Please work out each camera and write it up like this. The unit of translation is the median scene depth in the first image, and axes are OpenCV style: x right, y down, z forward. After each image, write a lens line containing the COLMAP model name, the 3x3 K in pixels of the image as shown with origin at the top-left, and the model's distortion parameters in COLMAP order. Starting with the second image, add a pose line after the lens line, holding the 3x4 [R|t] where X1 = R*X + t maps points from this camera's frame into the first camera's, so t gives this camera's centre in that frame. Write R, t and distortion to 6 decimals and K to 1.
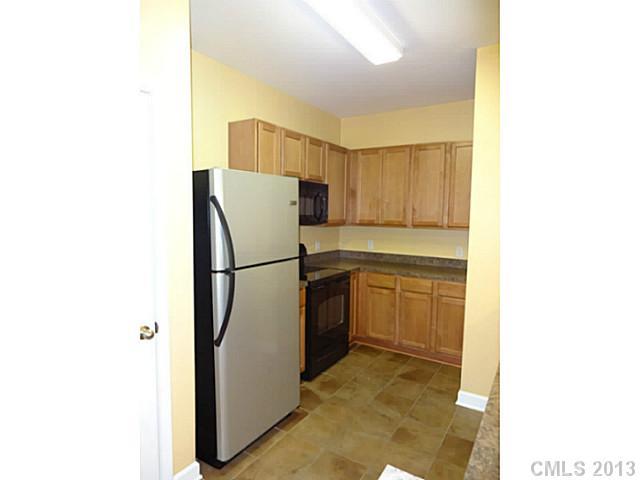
lens RADIAL K [[357.9, 0, 320.0], [0, 357.9, 240.0], [0, 0, 1]] dist [0.000698, 0.000080]
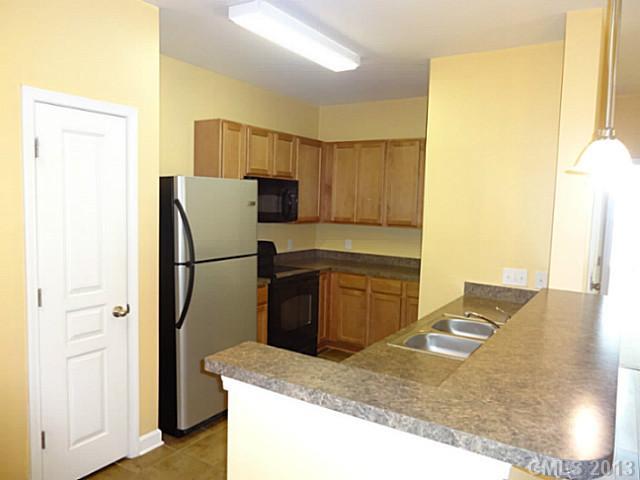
lens RADIAL K [[478.0, 0, 320.0], [0, 478.0, 240.0], [0, 0, 1]] dist [0.001417, 0.001074]
pose [[0.999827, 0.016448, -0.008732, 0.101277], [-0.016399, 0.999849, 0.005701, -0.003697], [0.008825, -0.005557, 0.999946, -0.305675]]
